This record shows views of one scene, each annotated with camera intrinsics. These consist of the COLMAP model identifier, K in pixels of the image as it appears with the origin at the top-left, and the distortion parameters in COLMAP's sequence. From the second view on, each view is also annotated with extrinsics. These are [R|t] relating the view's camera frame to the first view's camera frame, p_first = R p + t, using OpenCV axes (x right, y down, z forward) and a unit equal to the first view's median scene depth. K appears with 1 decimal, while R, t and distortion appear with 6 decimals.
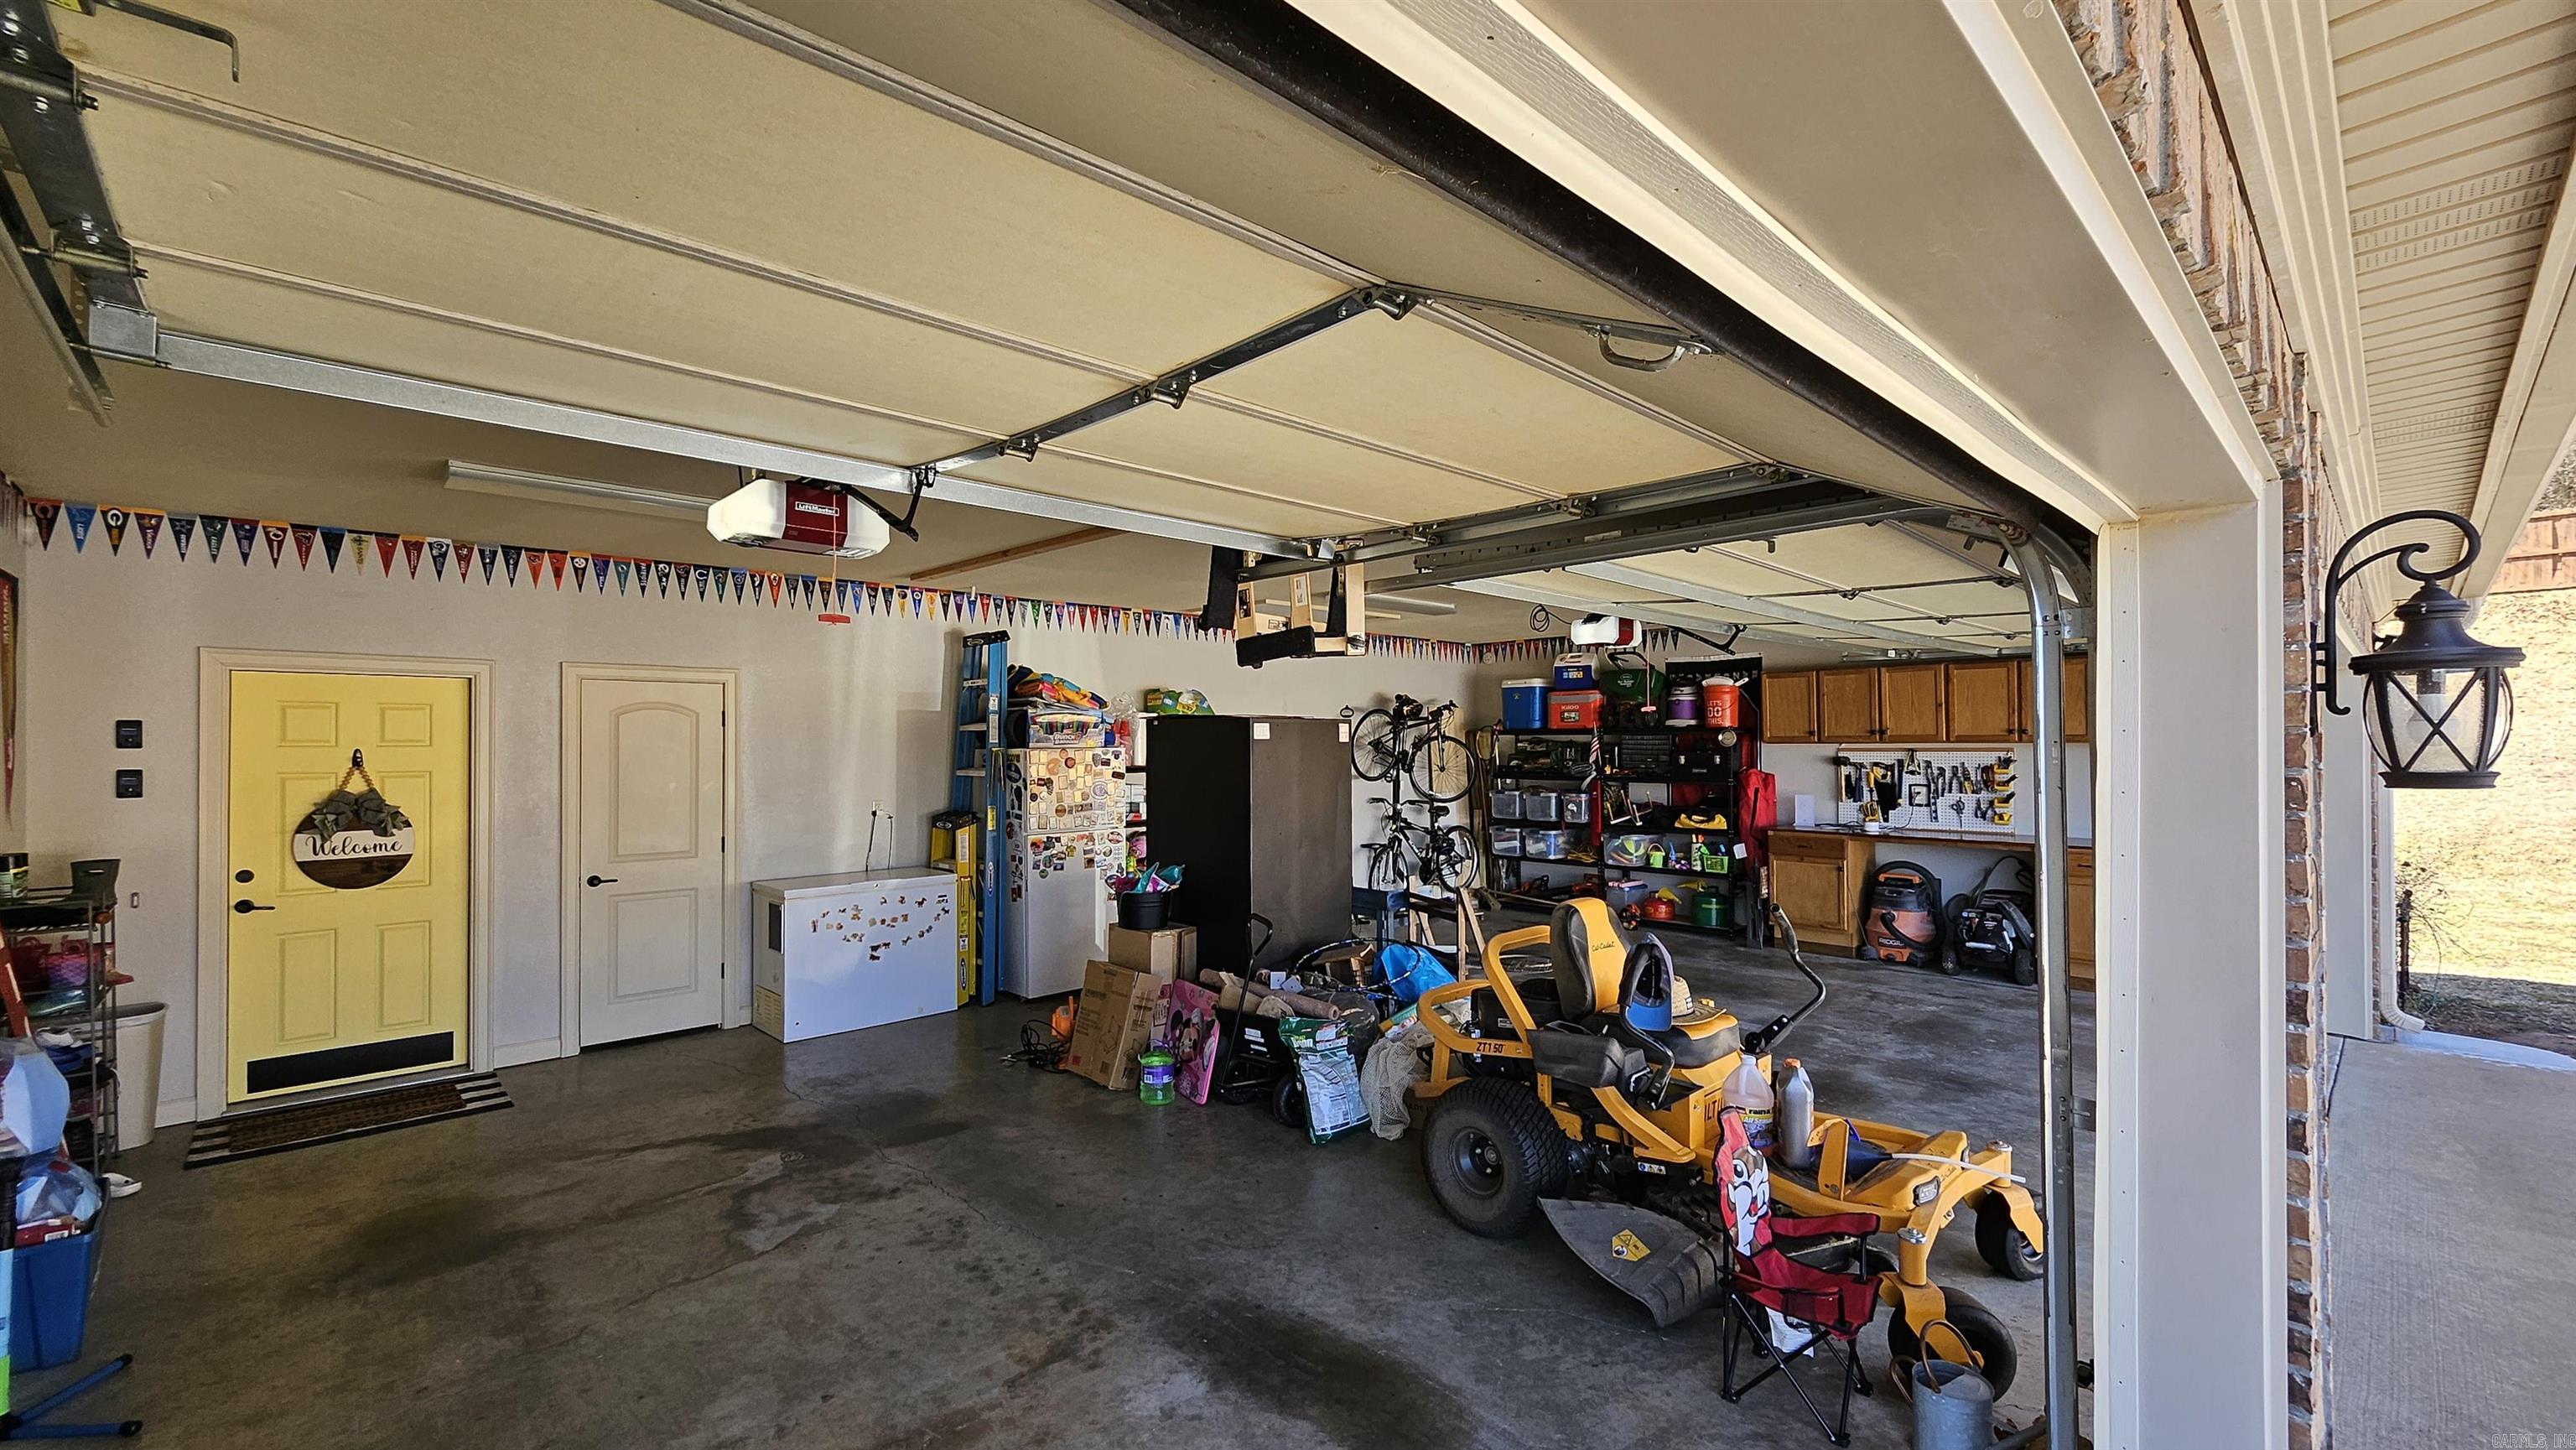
lens RADIAL K [[1061.3, 0, 1290.0], [0, 1061.3, 734.7], [0, 0, 1]] dist [0.007892, -0.000574]
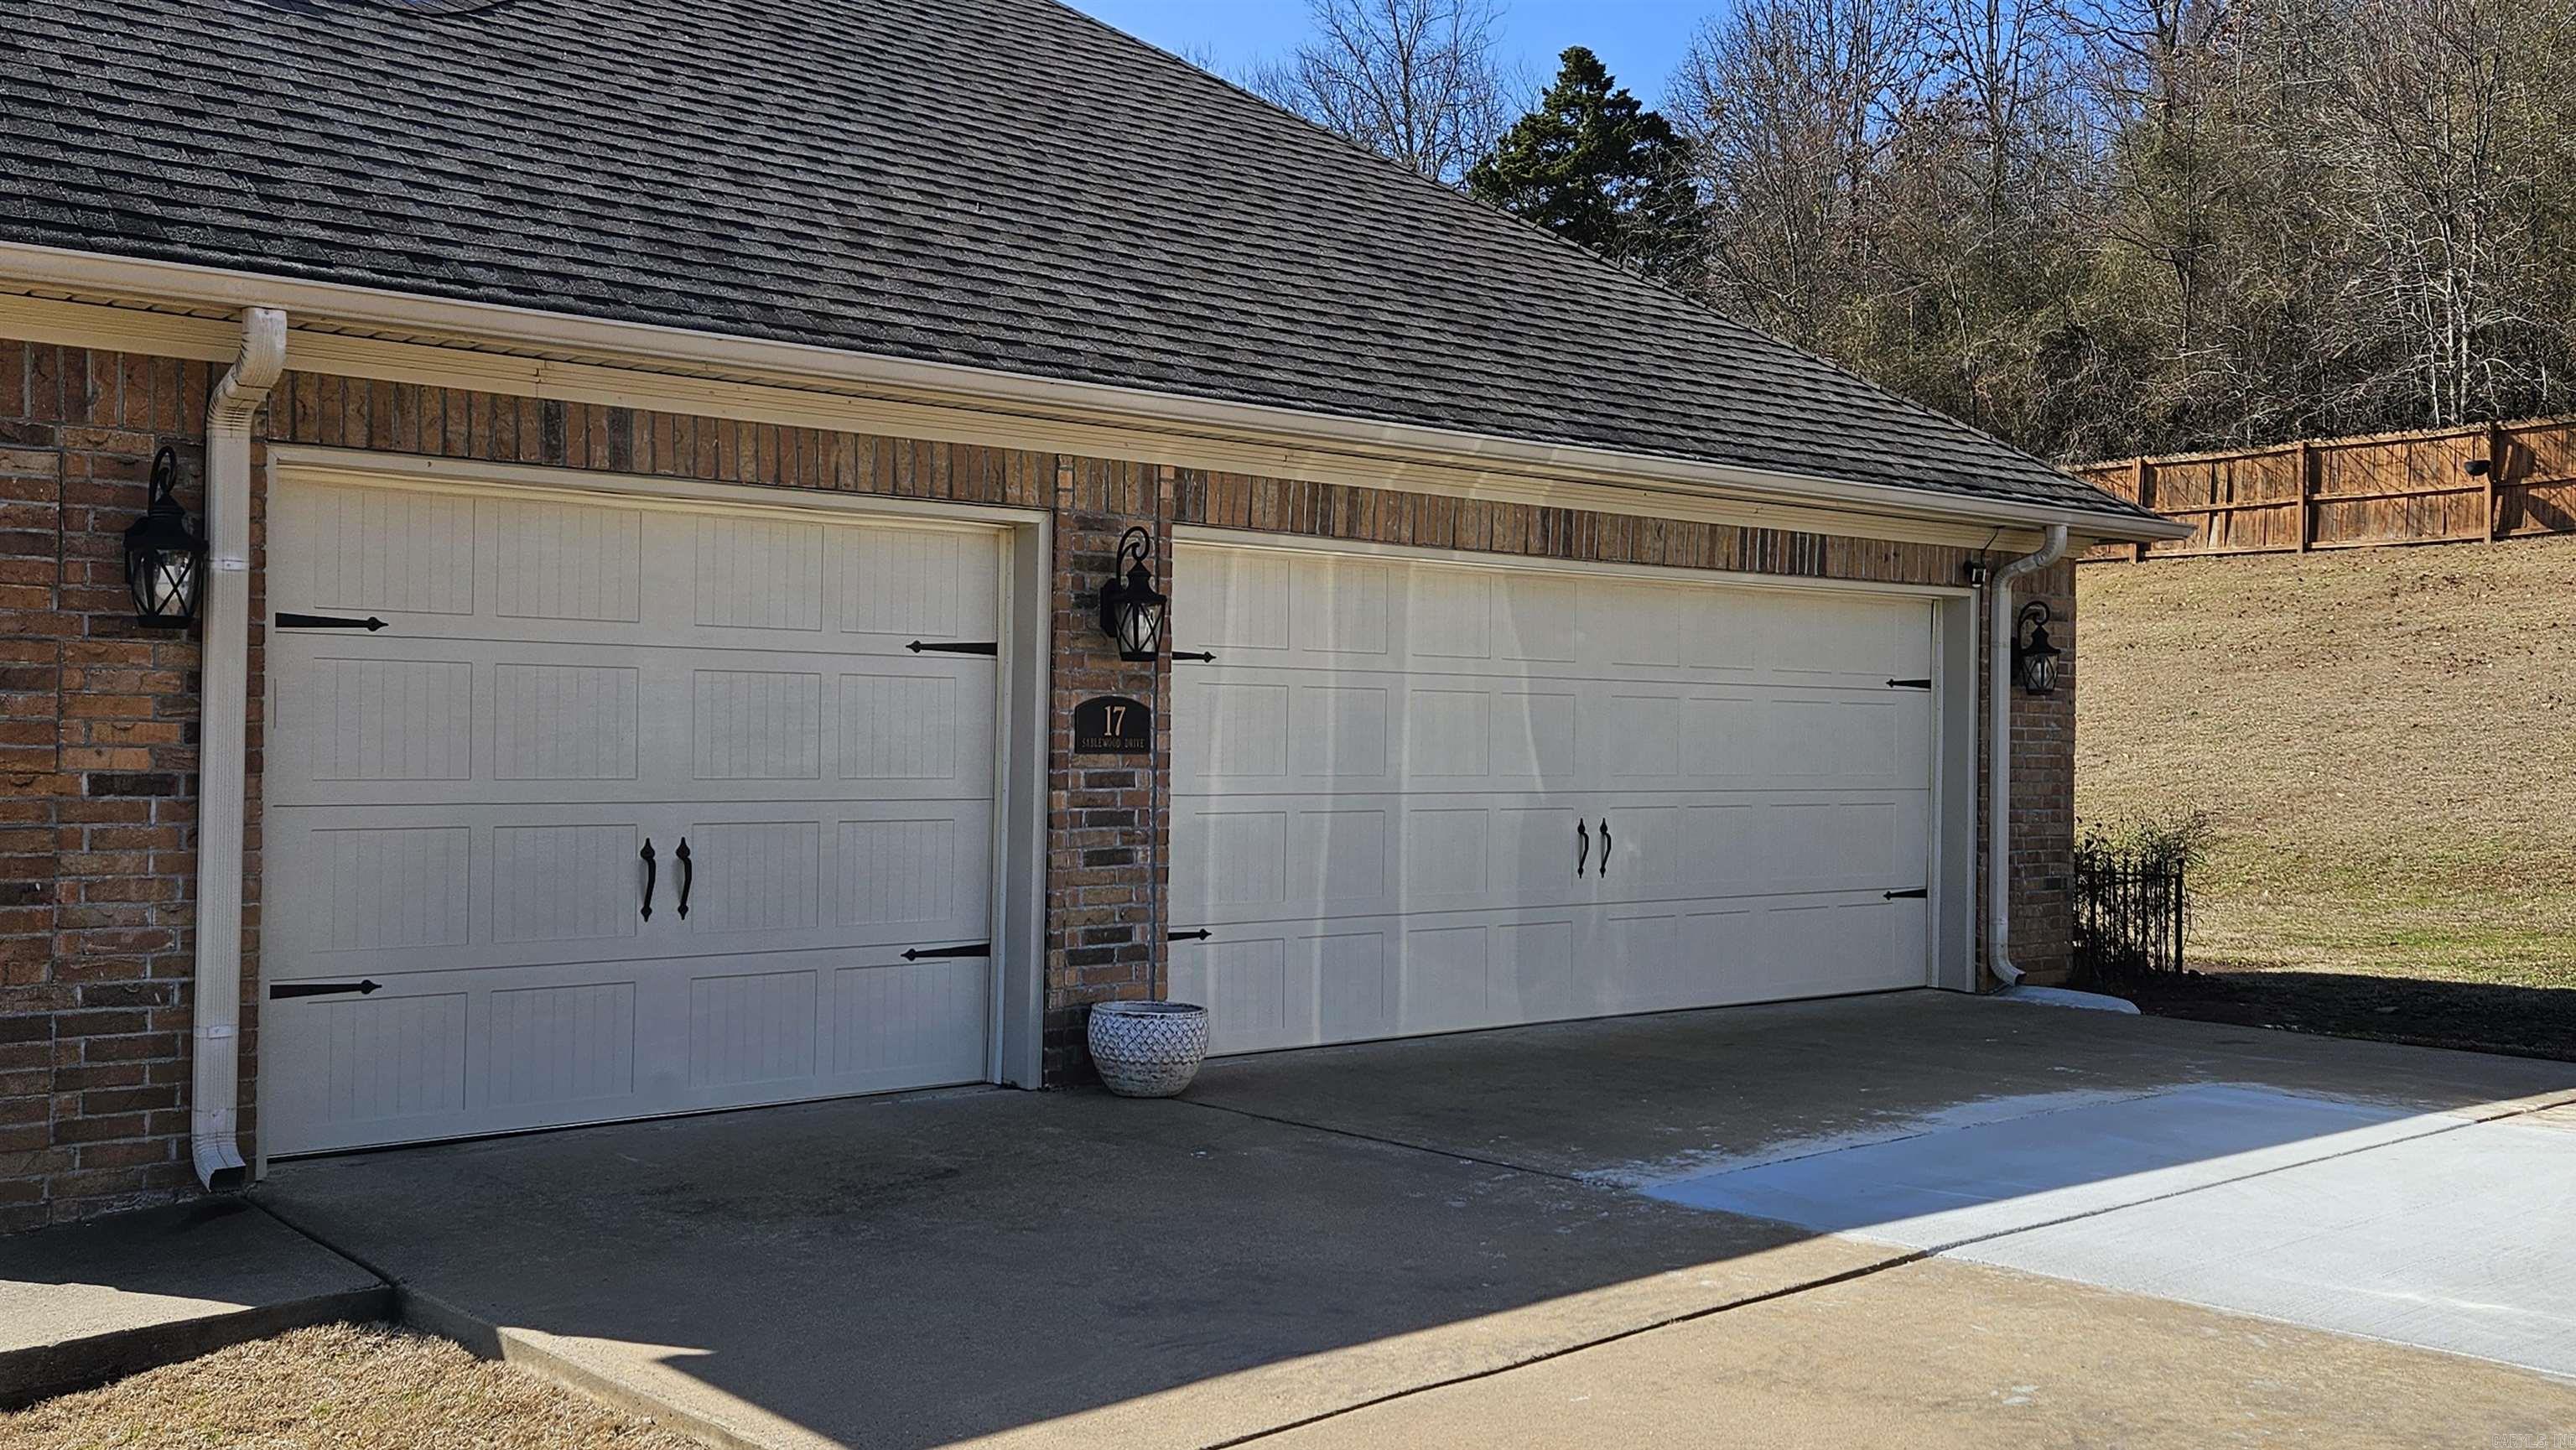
lens RADIAL K [[2455.7, 0, 1288.0], [0, 2455.7, 725.0], [0, 0, 1]] dist [0.076734, -0.018156]
pose [[0.999042, 0.014043, -0.041453, 0.379729], [-0.013930, 0.999898, 0.003022, 0.039409], [0.041491, -0.002442, 0.999136, -0.933218]]
